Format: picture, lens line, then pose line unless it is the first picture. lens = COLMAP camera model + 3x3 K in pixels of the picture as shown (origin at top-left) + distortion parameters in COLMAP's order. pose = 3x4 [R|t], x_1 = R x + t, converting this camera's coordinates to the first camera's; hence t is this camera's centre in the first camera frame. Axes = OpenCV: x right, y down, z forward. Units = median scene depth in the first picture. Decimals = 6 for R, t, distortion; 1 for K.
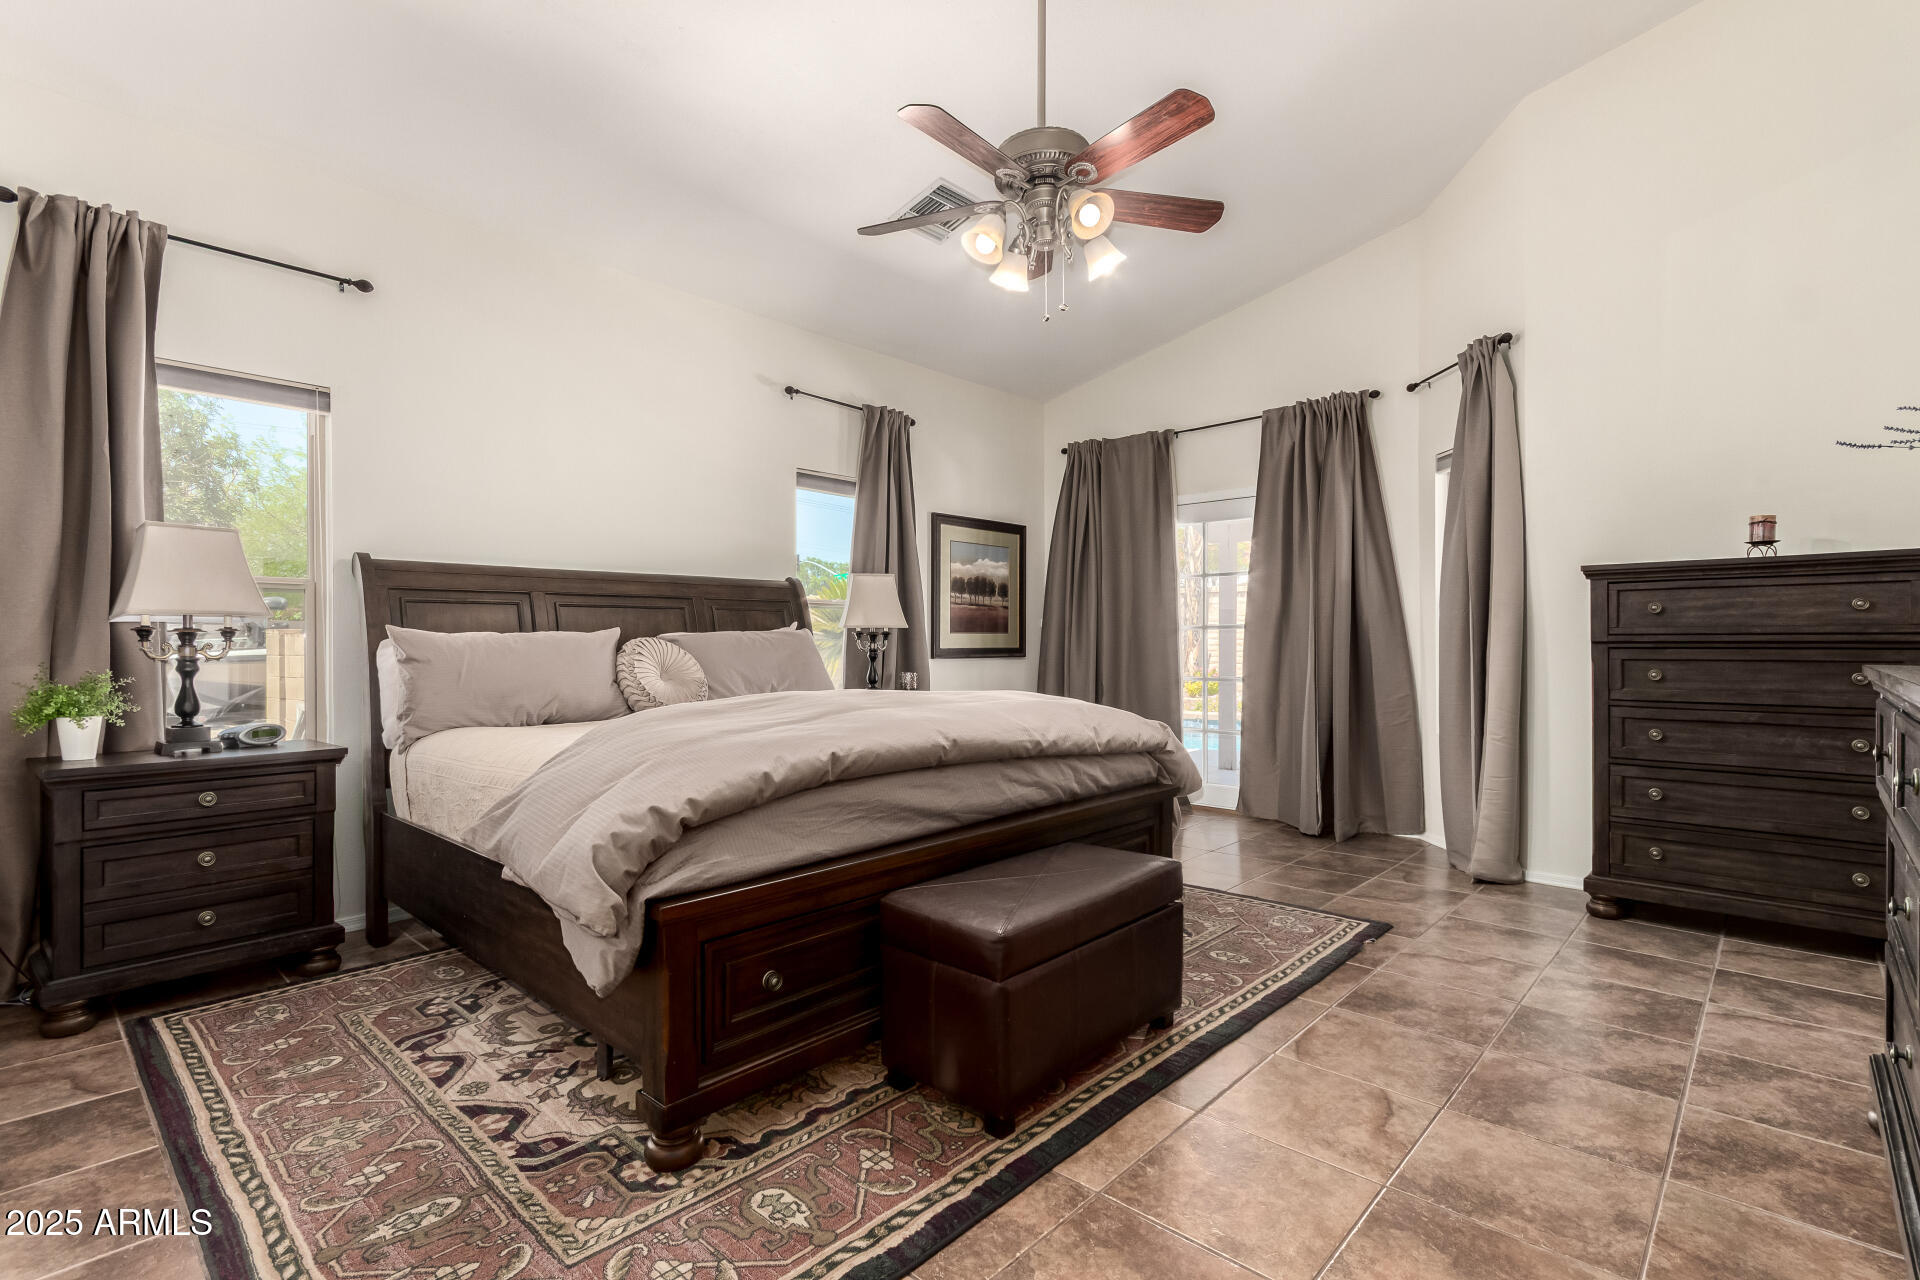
lens RADIAL K [[888.0, 0, 994.4], [0, 888.0, 641.7], [0, 0, 1]] dist [0.005557, -0.002873]
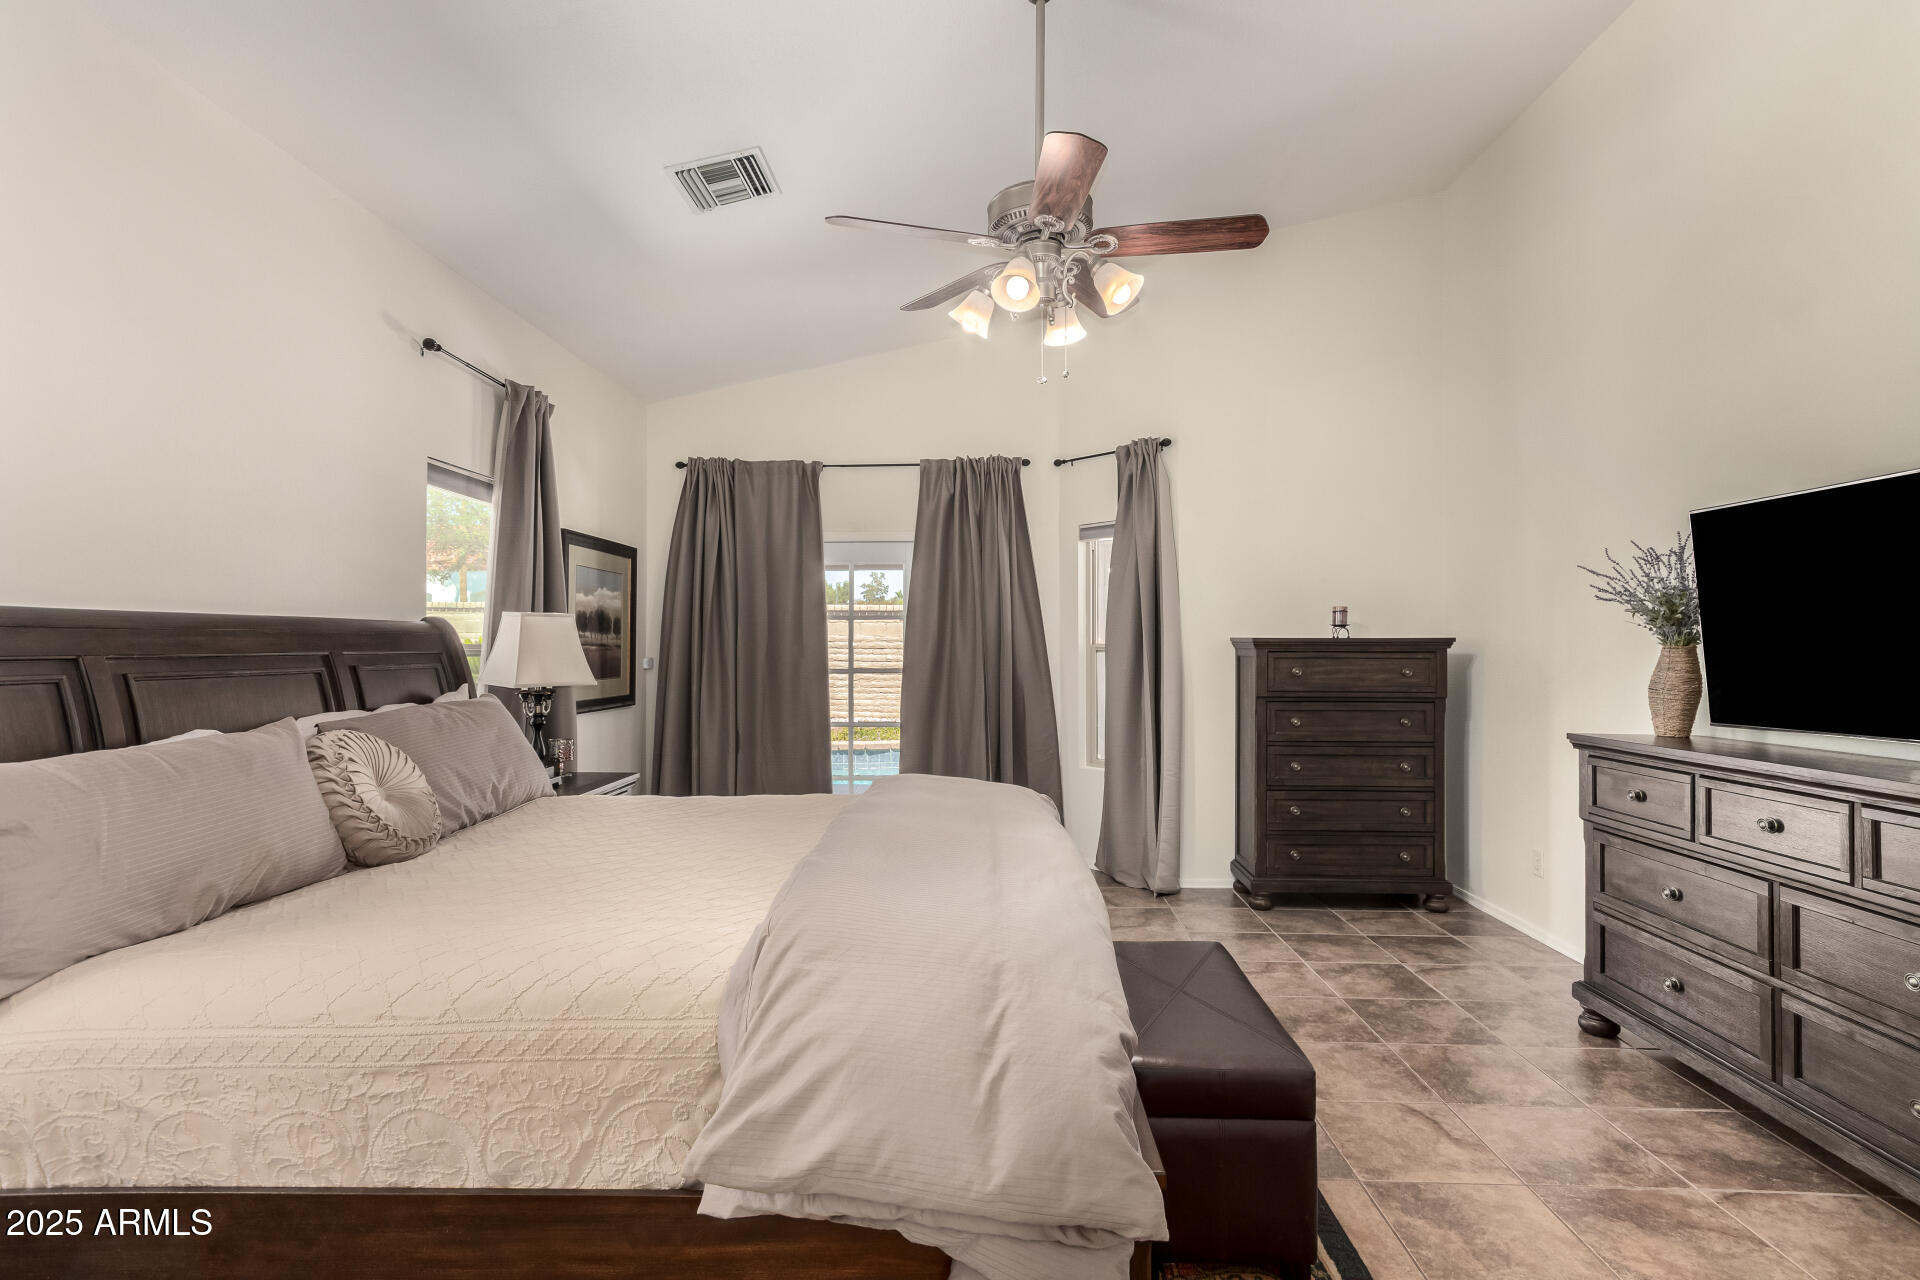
lens RADIAL K [[901.8, 0, 973.9], [0, 901.8, 647.1], [0, 0, 1]] dist [0.006705, 0.000806]
pose [[0.765670, 0.005586, 0.643209, -0.512898], [-0.005303, 0.999983, -0.002371, -0.070699], [-0.643212, -0.001596, 0.765687, 0.277603]]
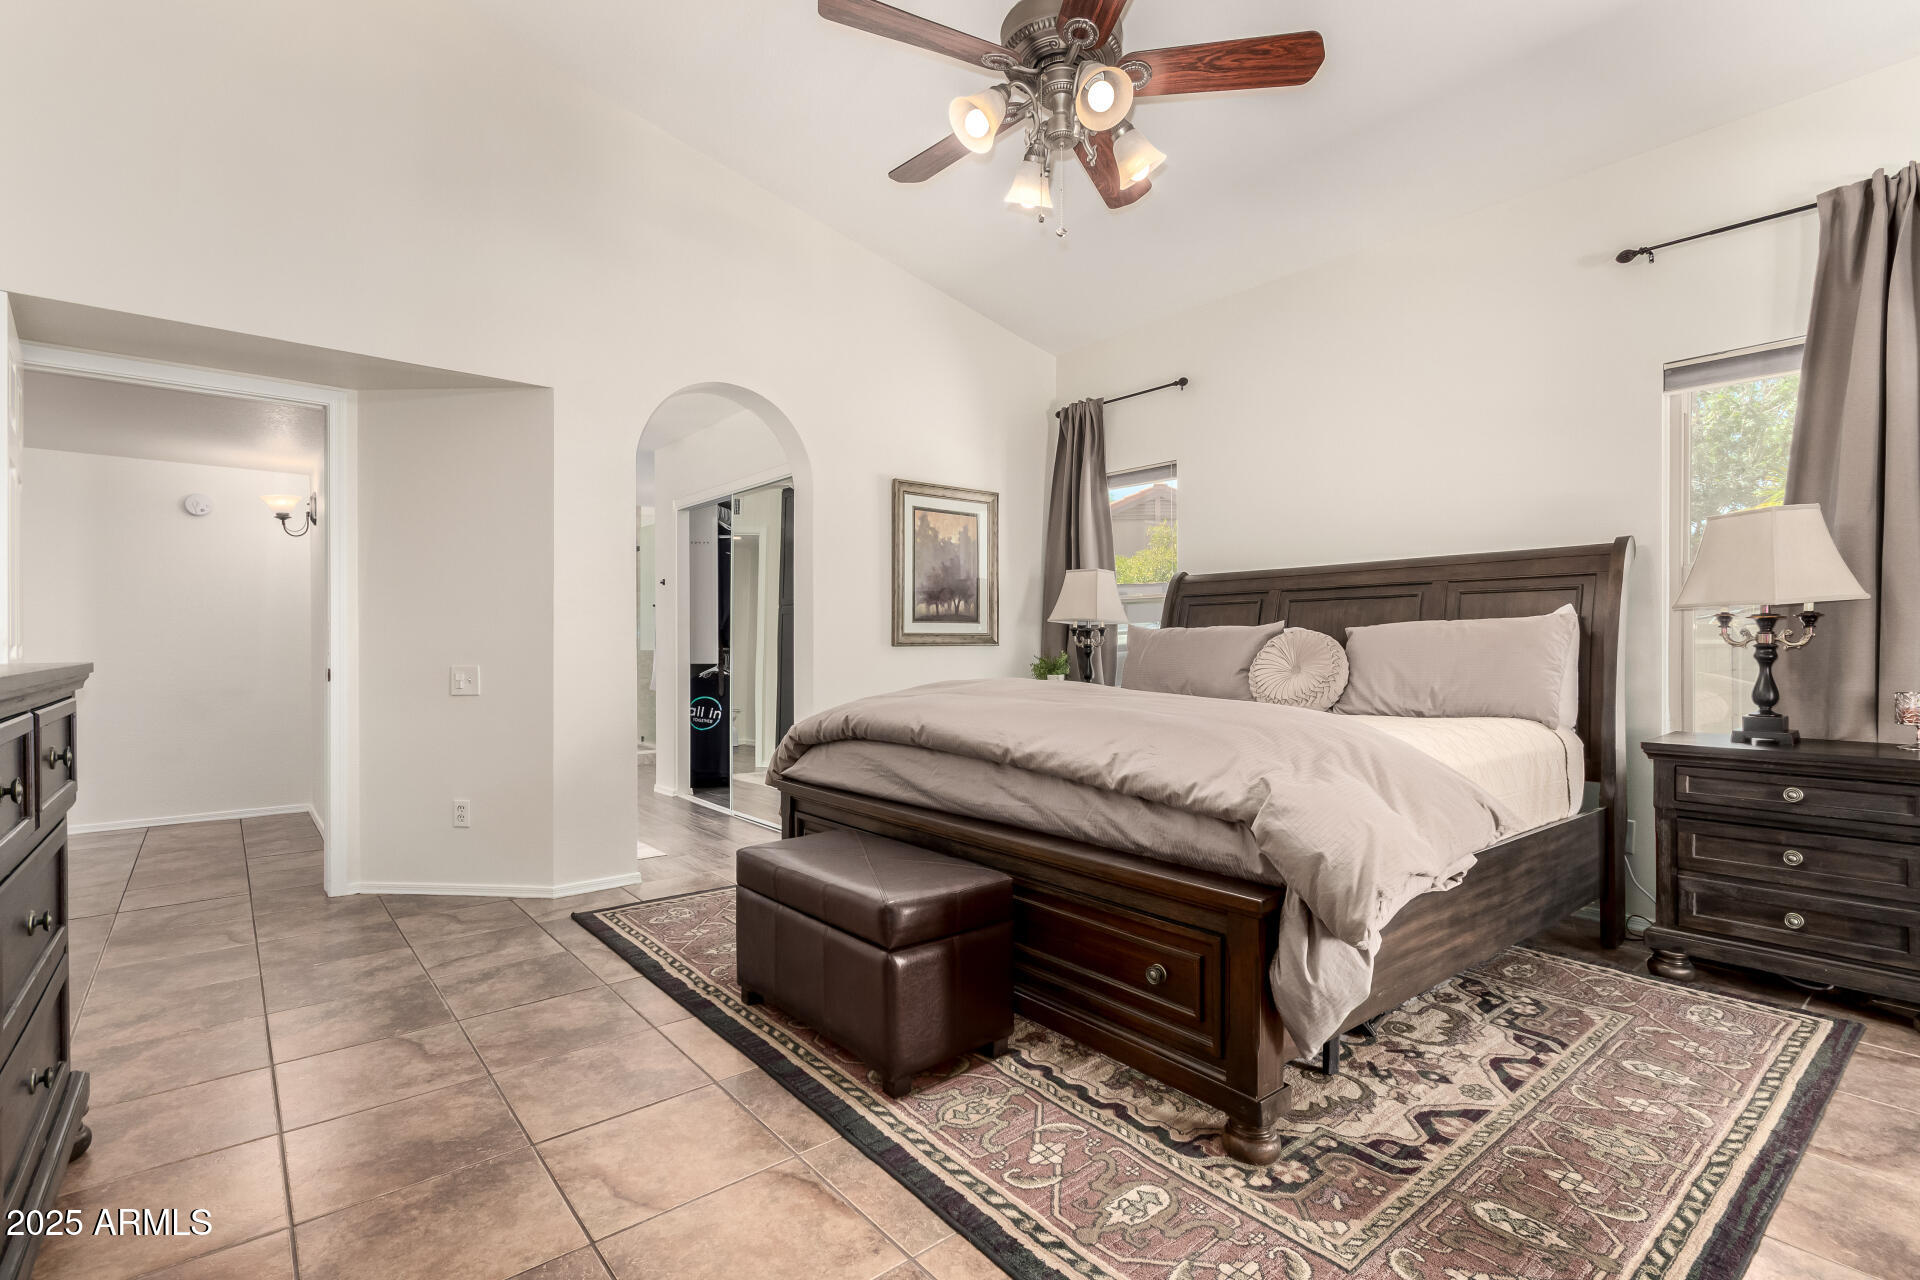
lens RADIAL K [[888.0, 0, 956.0], [0, 888.0, 641.2], [0, 0, 1]] dist [0.005557, -0.002873]
pose [[-0.153614, 0.004349, -0.988121, 0.734569], [0.003944, 0.999985, 0.003788, 0.003120], [0.988123, -0.003316, -0.153629, 0.867579]]
